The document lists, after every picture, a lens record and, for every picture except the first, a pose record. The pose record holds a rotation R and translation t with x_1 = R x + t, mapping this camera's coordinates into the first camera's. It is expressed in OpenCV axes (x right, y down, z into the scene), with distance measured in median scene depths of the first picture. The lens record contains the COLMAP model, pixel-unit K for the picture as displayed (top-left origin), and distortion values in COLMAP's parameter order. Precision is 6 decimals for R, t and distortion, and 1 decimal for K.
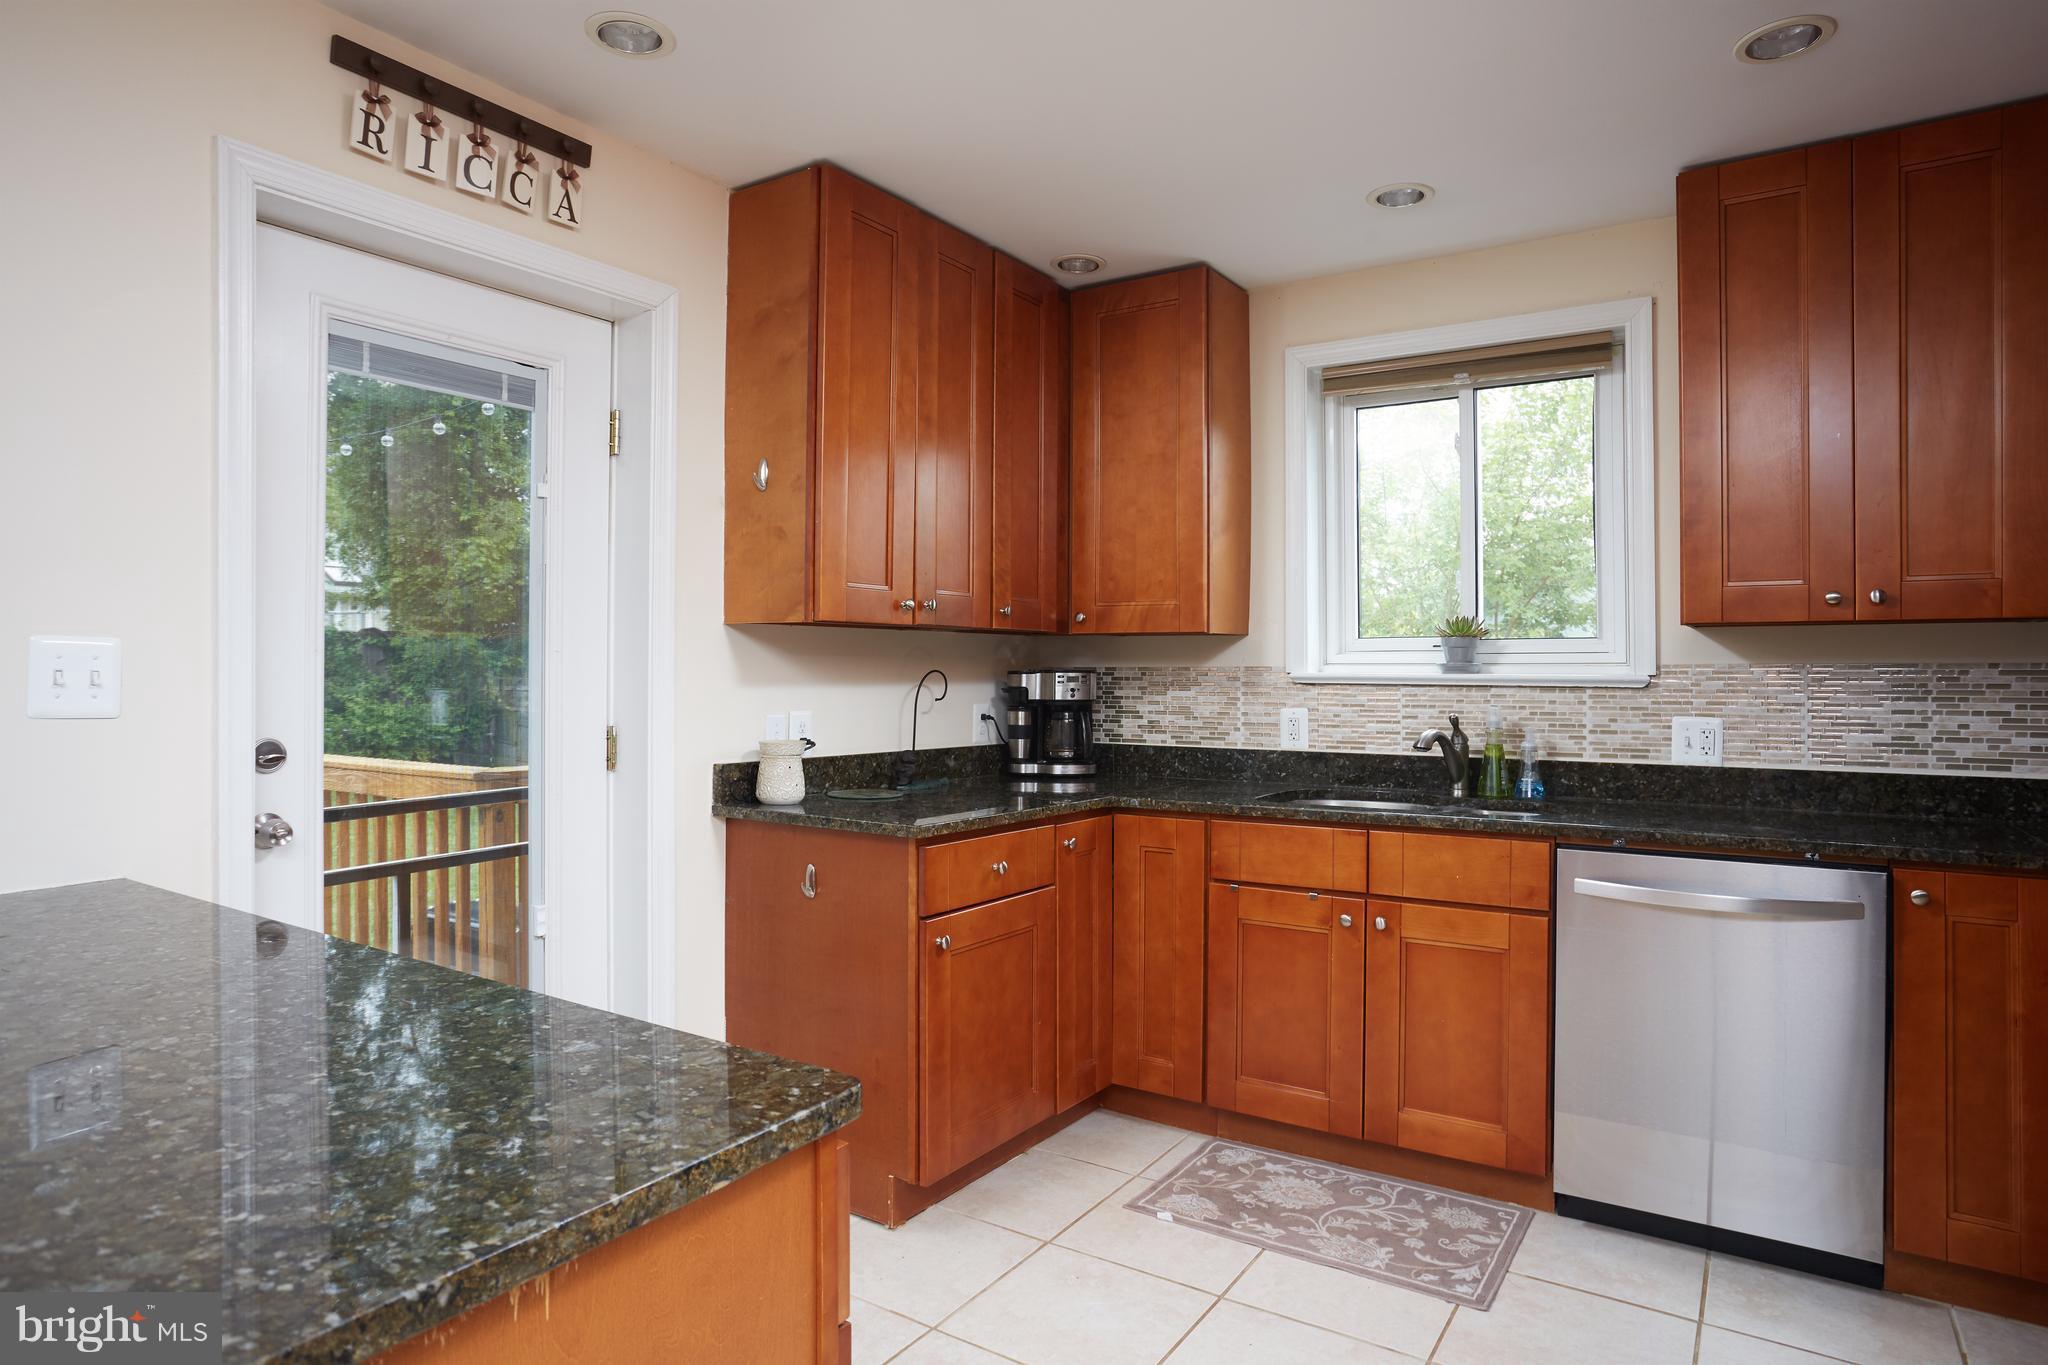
lens RADIAL K [[1156.6, 0, 1037.9], [0, 1156.6, 676.4], [0, 0, 1]] dist [-0.041971, 0.008505]
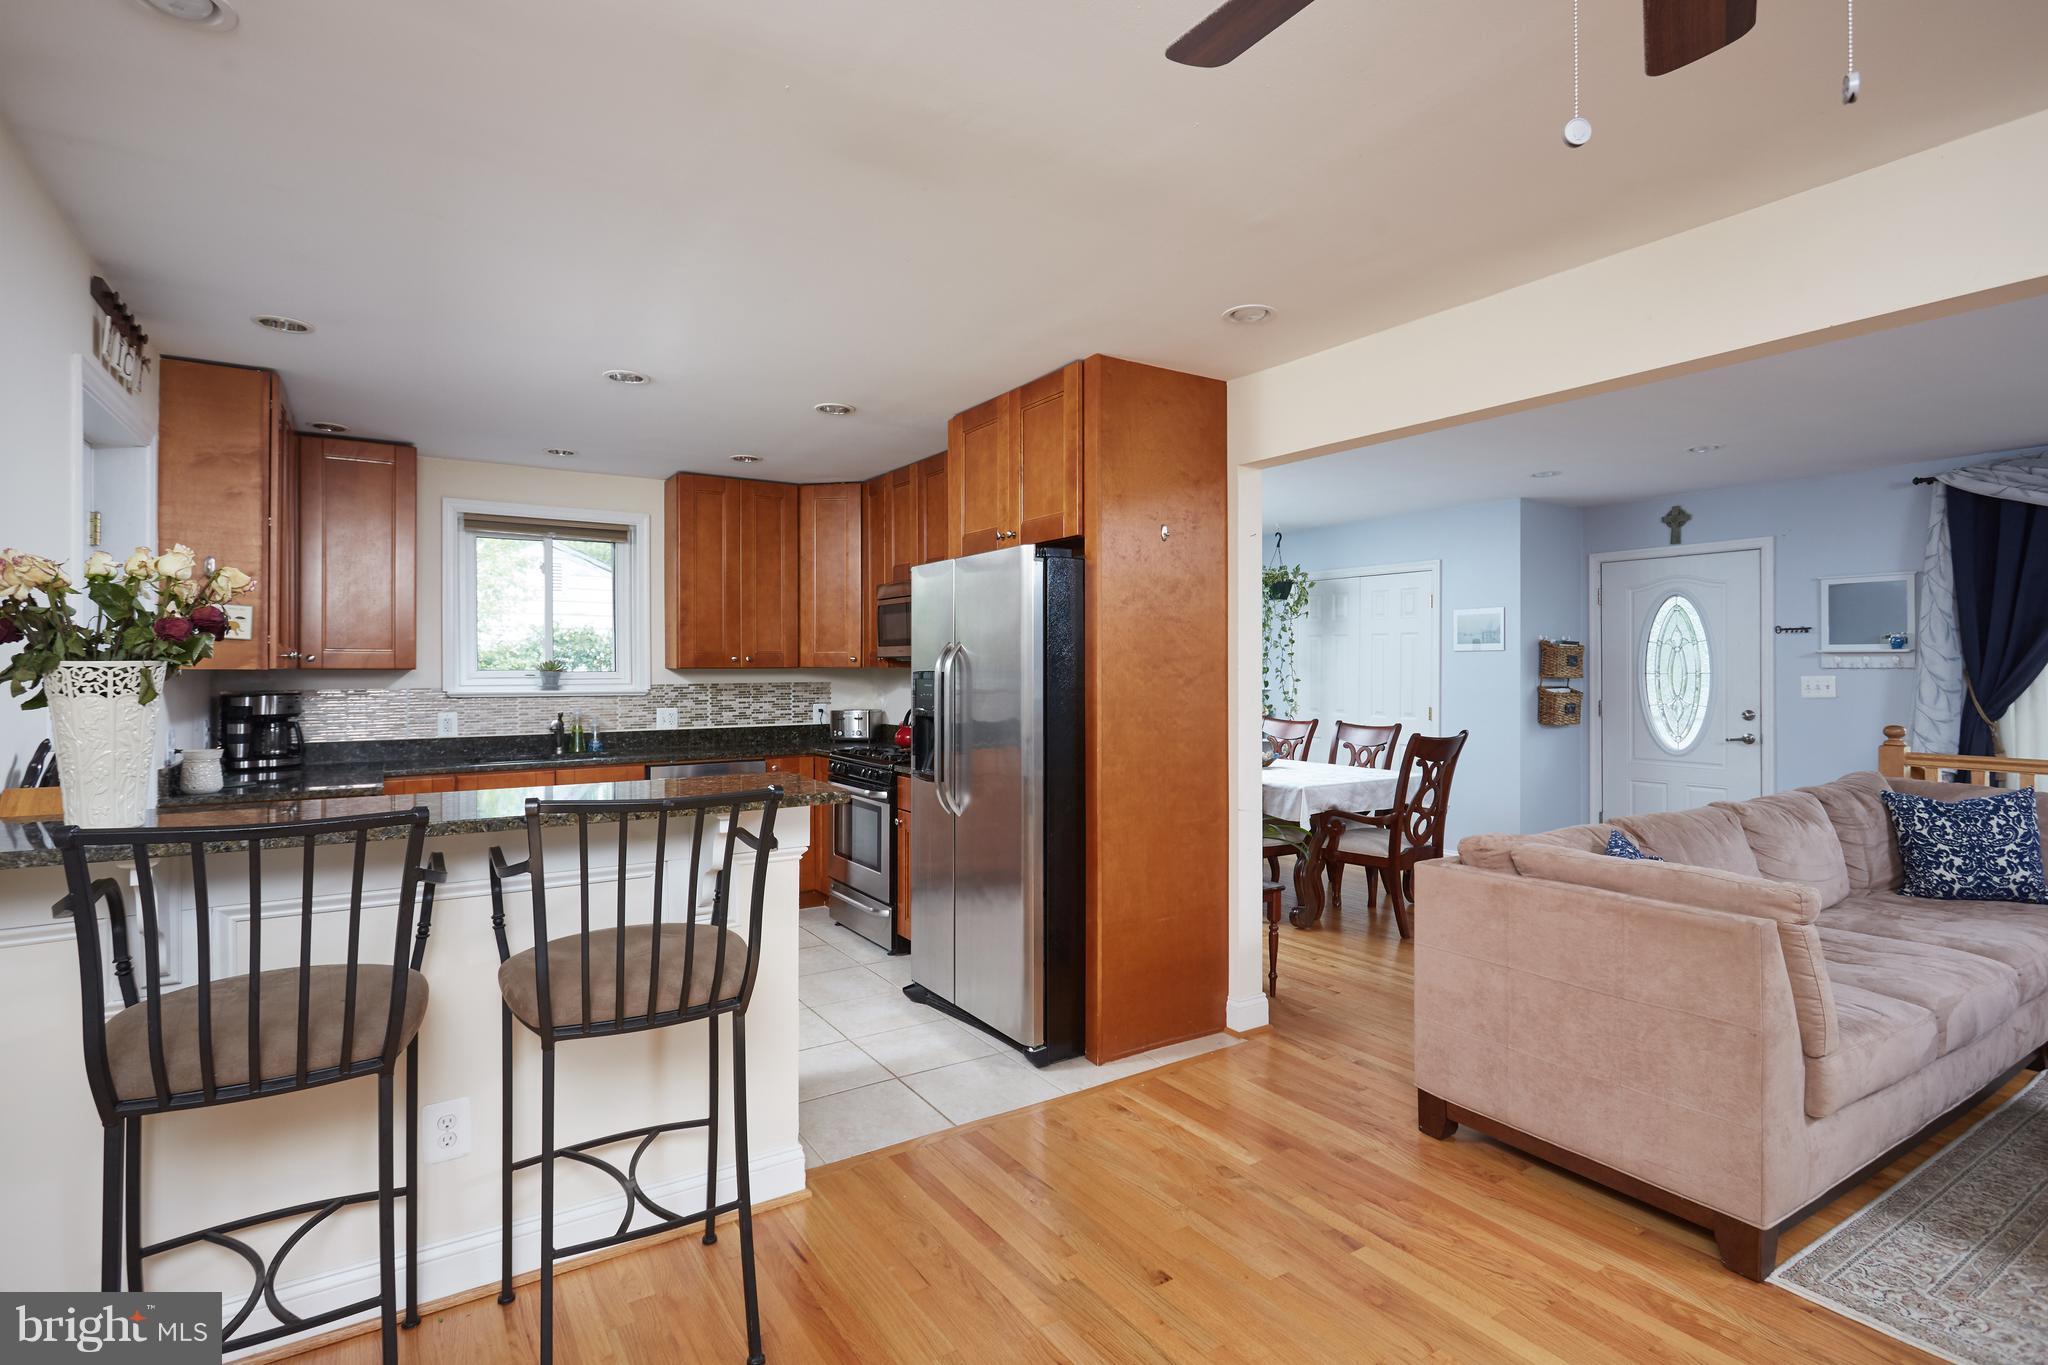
lens RADIAL K [[981.4, 0, 1026.4], [0, 981.4, 668.1], [0, 0, 1]] dist [-0.012449, -0.000793]
pose [[0.405774, -0.002311, 0.913971, -0.846600], [0.009073, 0.999958, -0.001499, -0.031467], [-0.913928, 0.008901, 0.405778, -0.401492]]
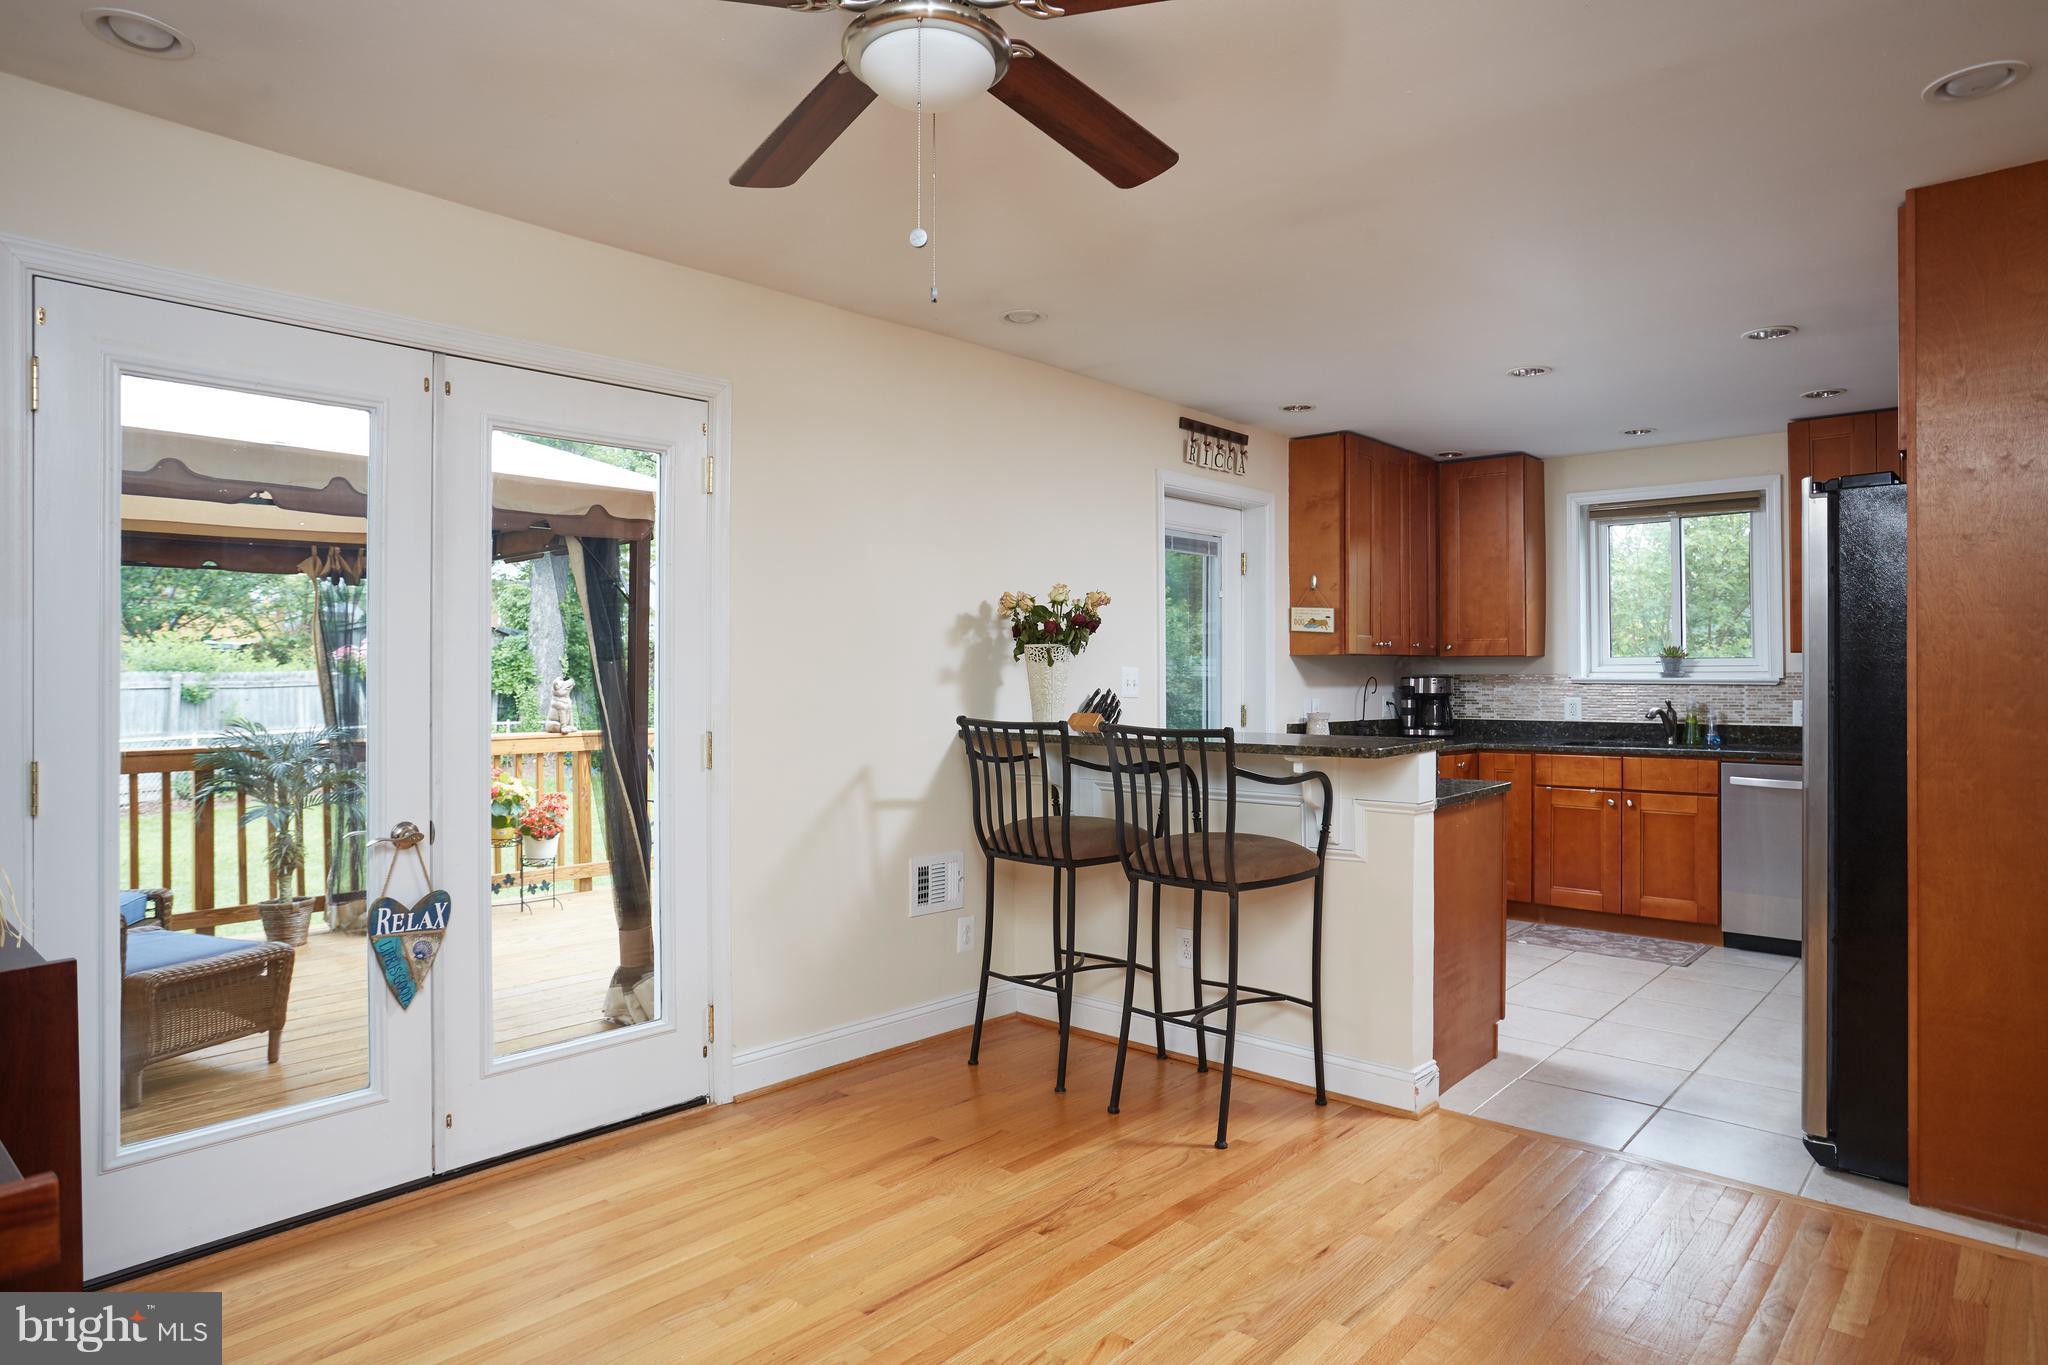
lens RADIAL K [[1156.6, 0, 1042.7], [0, 1156.6, 680.3], [0, 0, 1]] dist [-0.041971, 0.008505]
pose [[0.988249, -0.003405, -0.152816, -0.358879], [0.003267, 0.999994, -0.001153, 0.000937], [0.152819, 0.000640, 0.988254, -0.990250]]
